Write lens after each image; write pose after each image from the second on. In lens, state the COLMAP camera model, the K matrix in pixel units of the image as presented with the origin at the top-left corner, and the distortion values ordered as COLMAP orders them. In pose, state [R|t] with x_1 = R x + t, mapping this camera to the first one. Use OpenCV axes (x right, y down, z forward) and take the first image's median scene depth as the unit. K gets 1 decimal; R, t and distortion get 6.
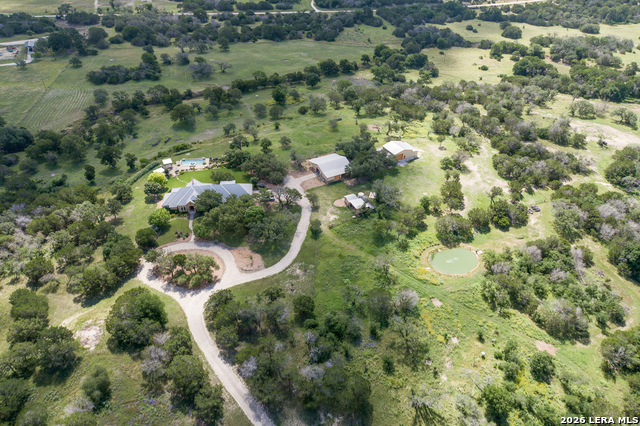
lens RADIAL K [[432.2, 0, 322.7], [0, 432.2, 214.0], [0, 0, 1]] dist [-0.000732, 0.015252]
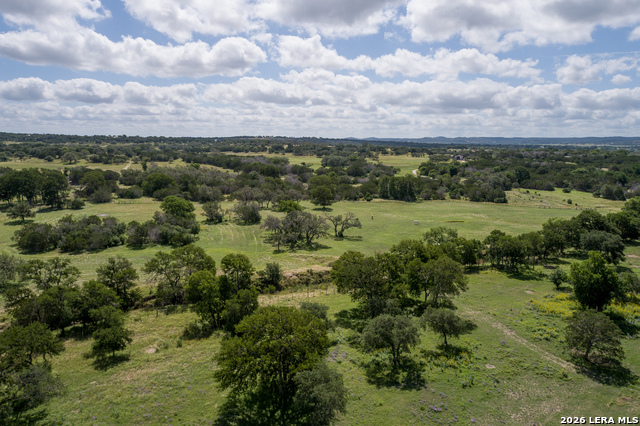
lens RADIAL K [[432.2, 0, 318.0], [0, 432.2, 211.2], [0, 0, 1]] dist [-0.000732, 0.015252]
pose [[0.997715, 0.006223, -0.067272, -0.441537], [-0.036210, 0.889897, -0.454722, -0.304769], [0.057035, 0.456119, 0.888089, 1.200012]]
